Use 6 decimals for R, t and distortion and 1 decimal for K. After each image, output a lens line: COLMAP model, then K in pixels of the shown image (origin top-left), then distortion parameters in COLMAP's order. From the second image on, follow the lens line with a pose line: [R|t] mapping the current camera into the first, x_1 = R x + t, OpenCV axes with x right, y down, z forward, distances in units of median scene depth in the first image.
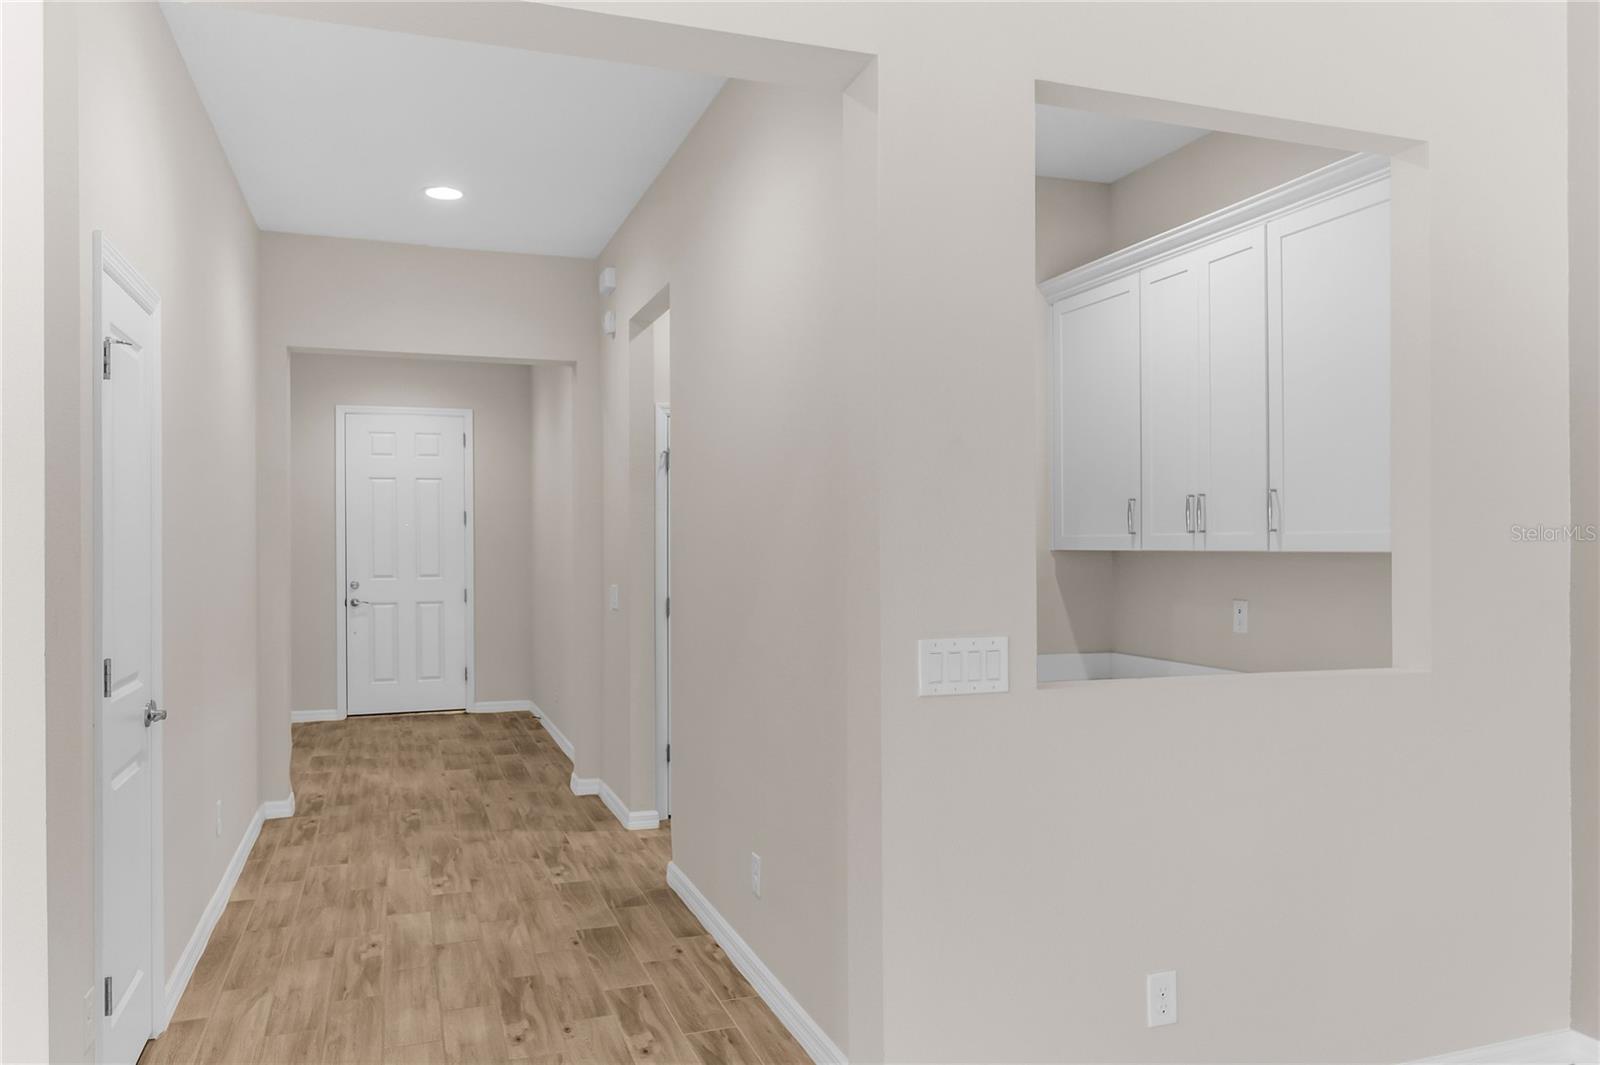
lens RADIAL K [[1134.5, 0, 821.0], [0, 1134.5, 545.1], [0, 0, 1]] dist [0.006409, -0.001929]
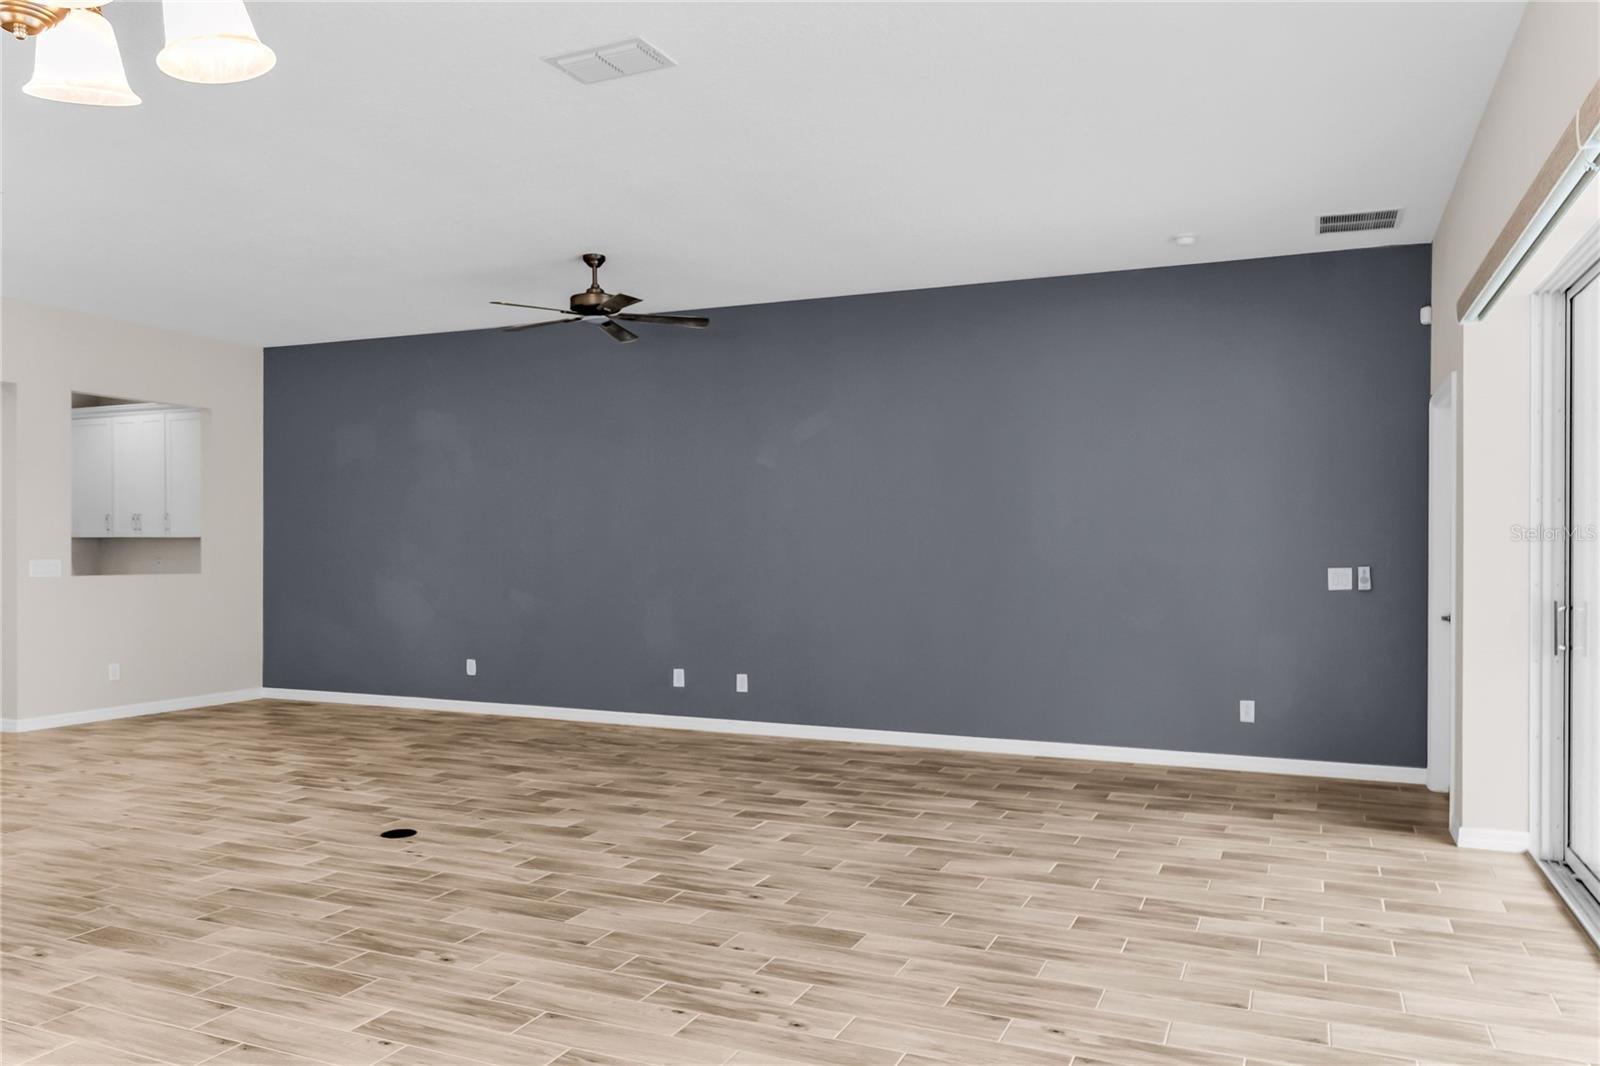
lens RADIAL K [[1134.5, 0, 821.0], [0, 1134.5, 545.6], [0, 0, 1]] dist [0.006409, -0.001929]
pose [[0.688832, 0.005147, 0.724903, -0.422979], [-0.005606, 0.999983, -0.001773, 0.018565], [-0.724899, -0.002842, 0.688849, -1.718830]]
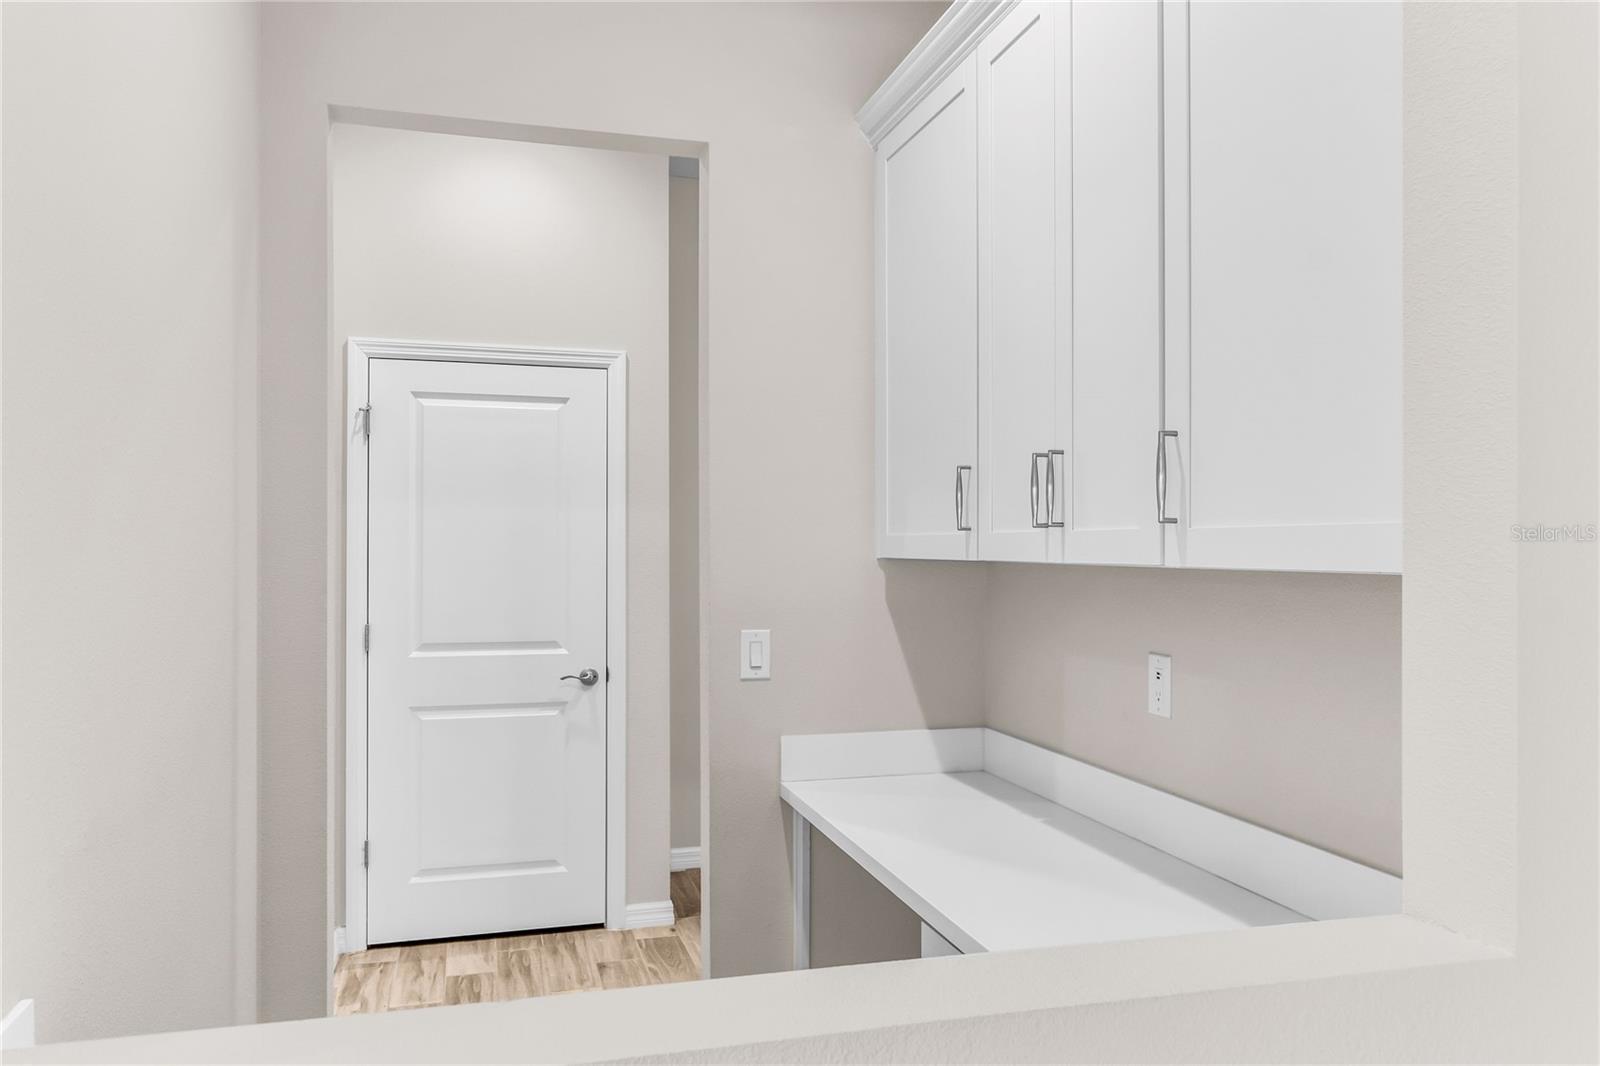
lens RADIAL K [[1134.5, 0, 821.0], [0, 1134.5, 545.6], [0, 0, 1]] dist [0.006409, -0.001929]
pose [[0.996098, 0.001271, -0.088250, 0.259270], [-0.001028, 0.999996, 0.002801, -0.004028], [0.088253, -0.002699, 0.996094, 0.458134]]
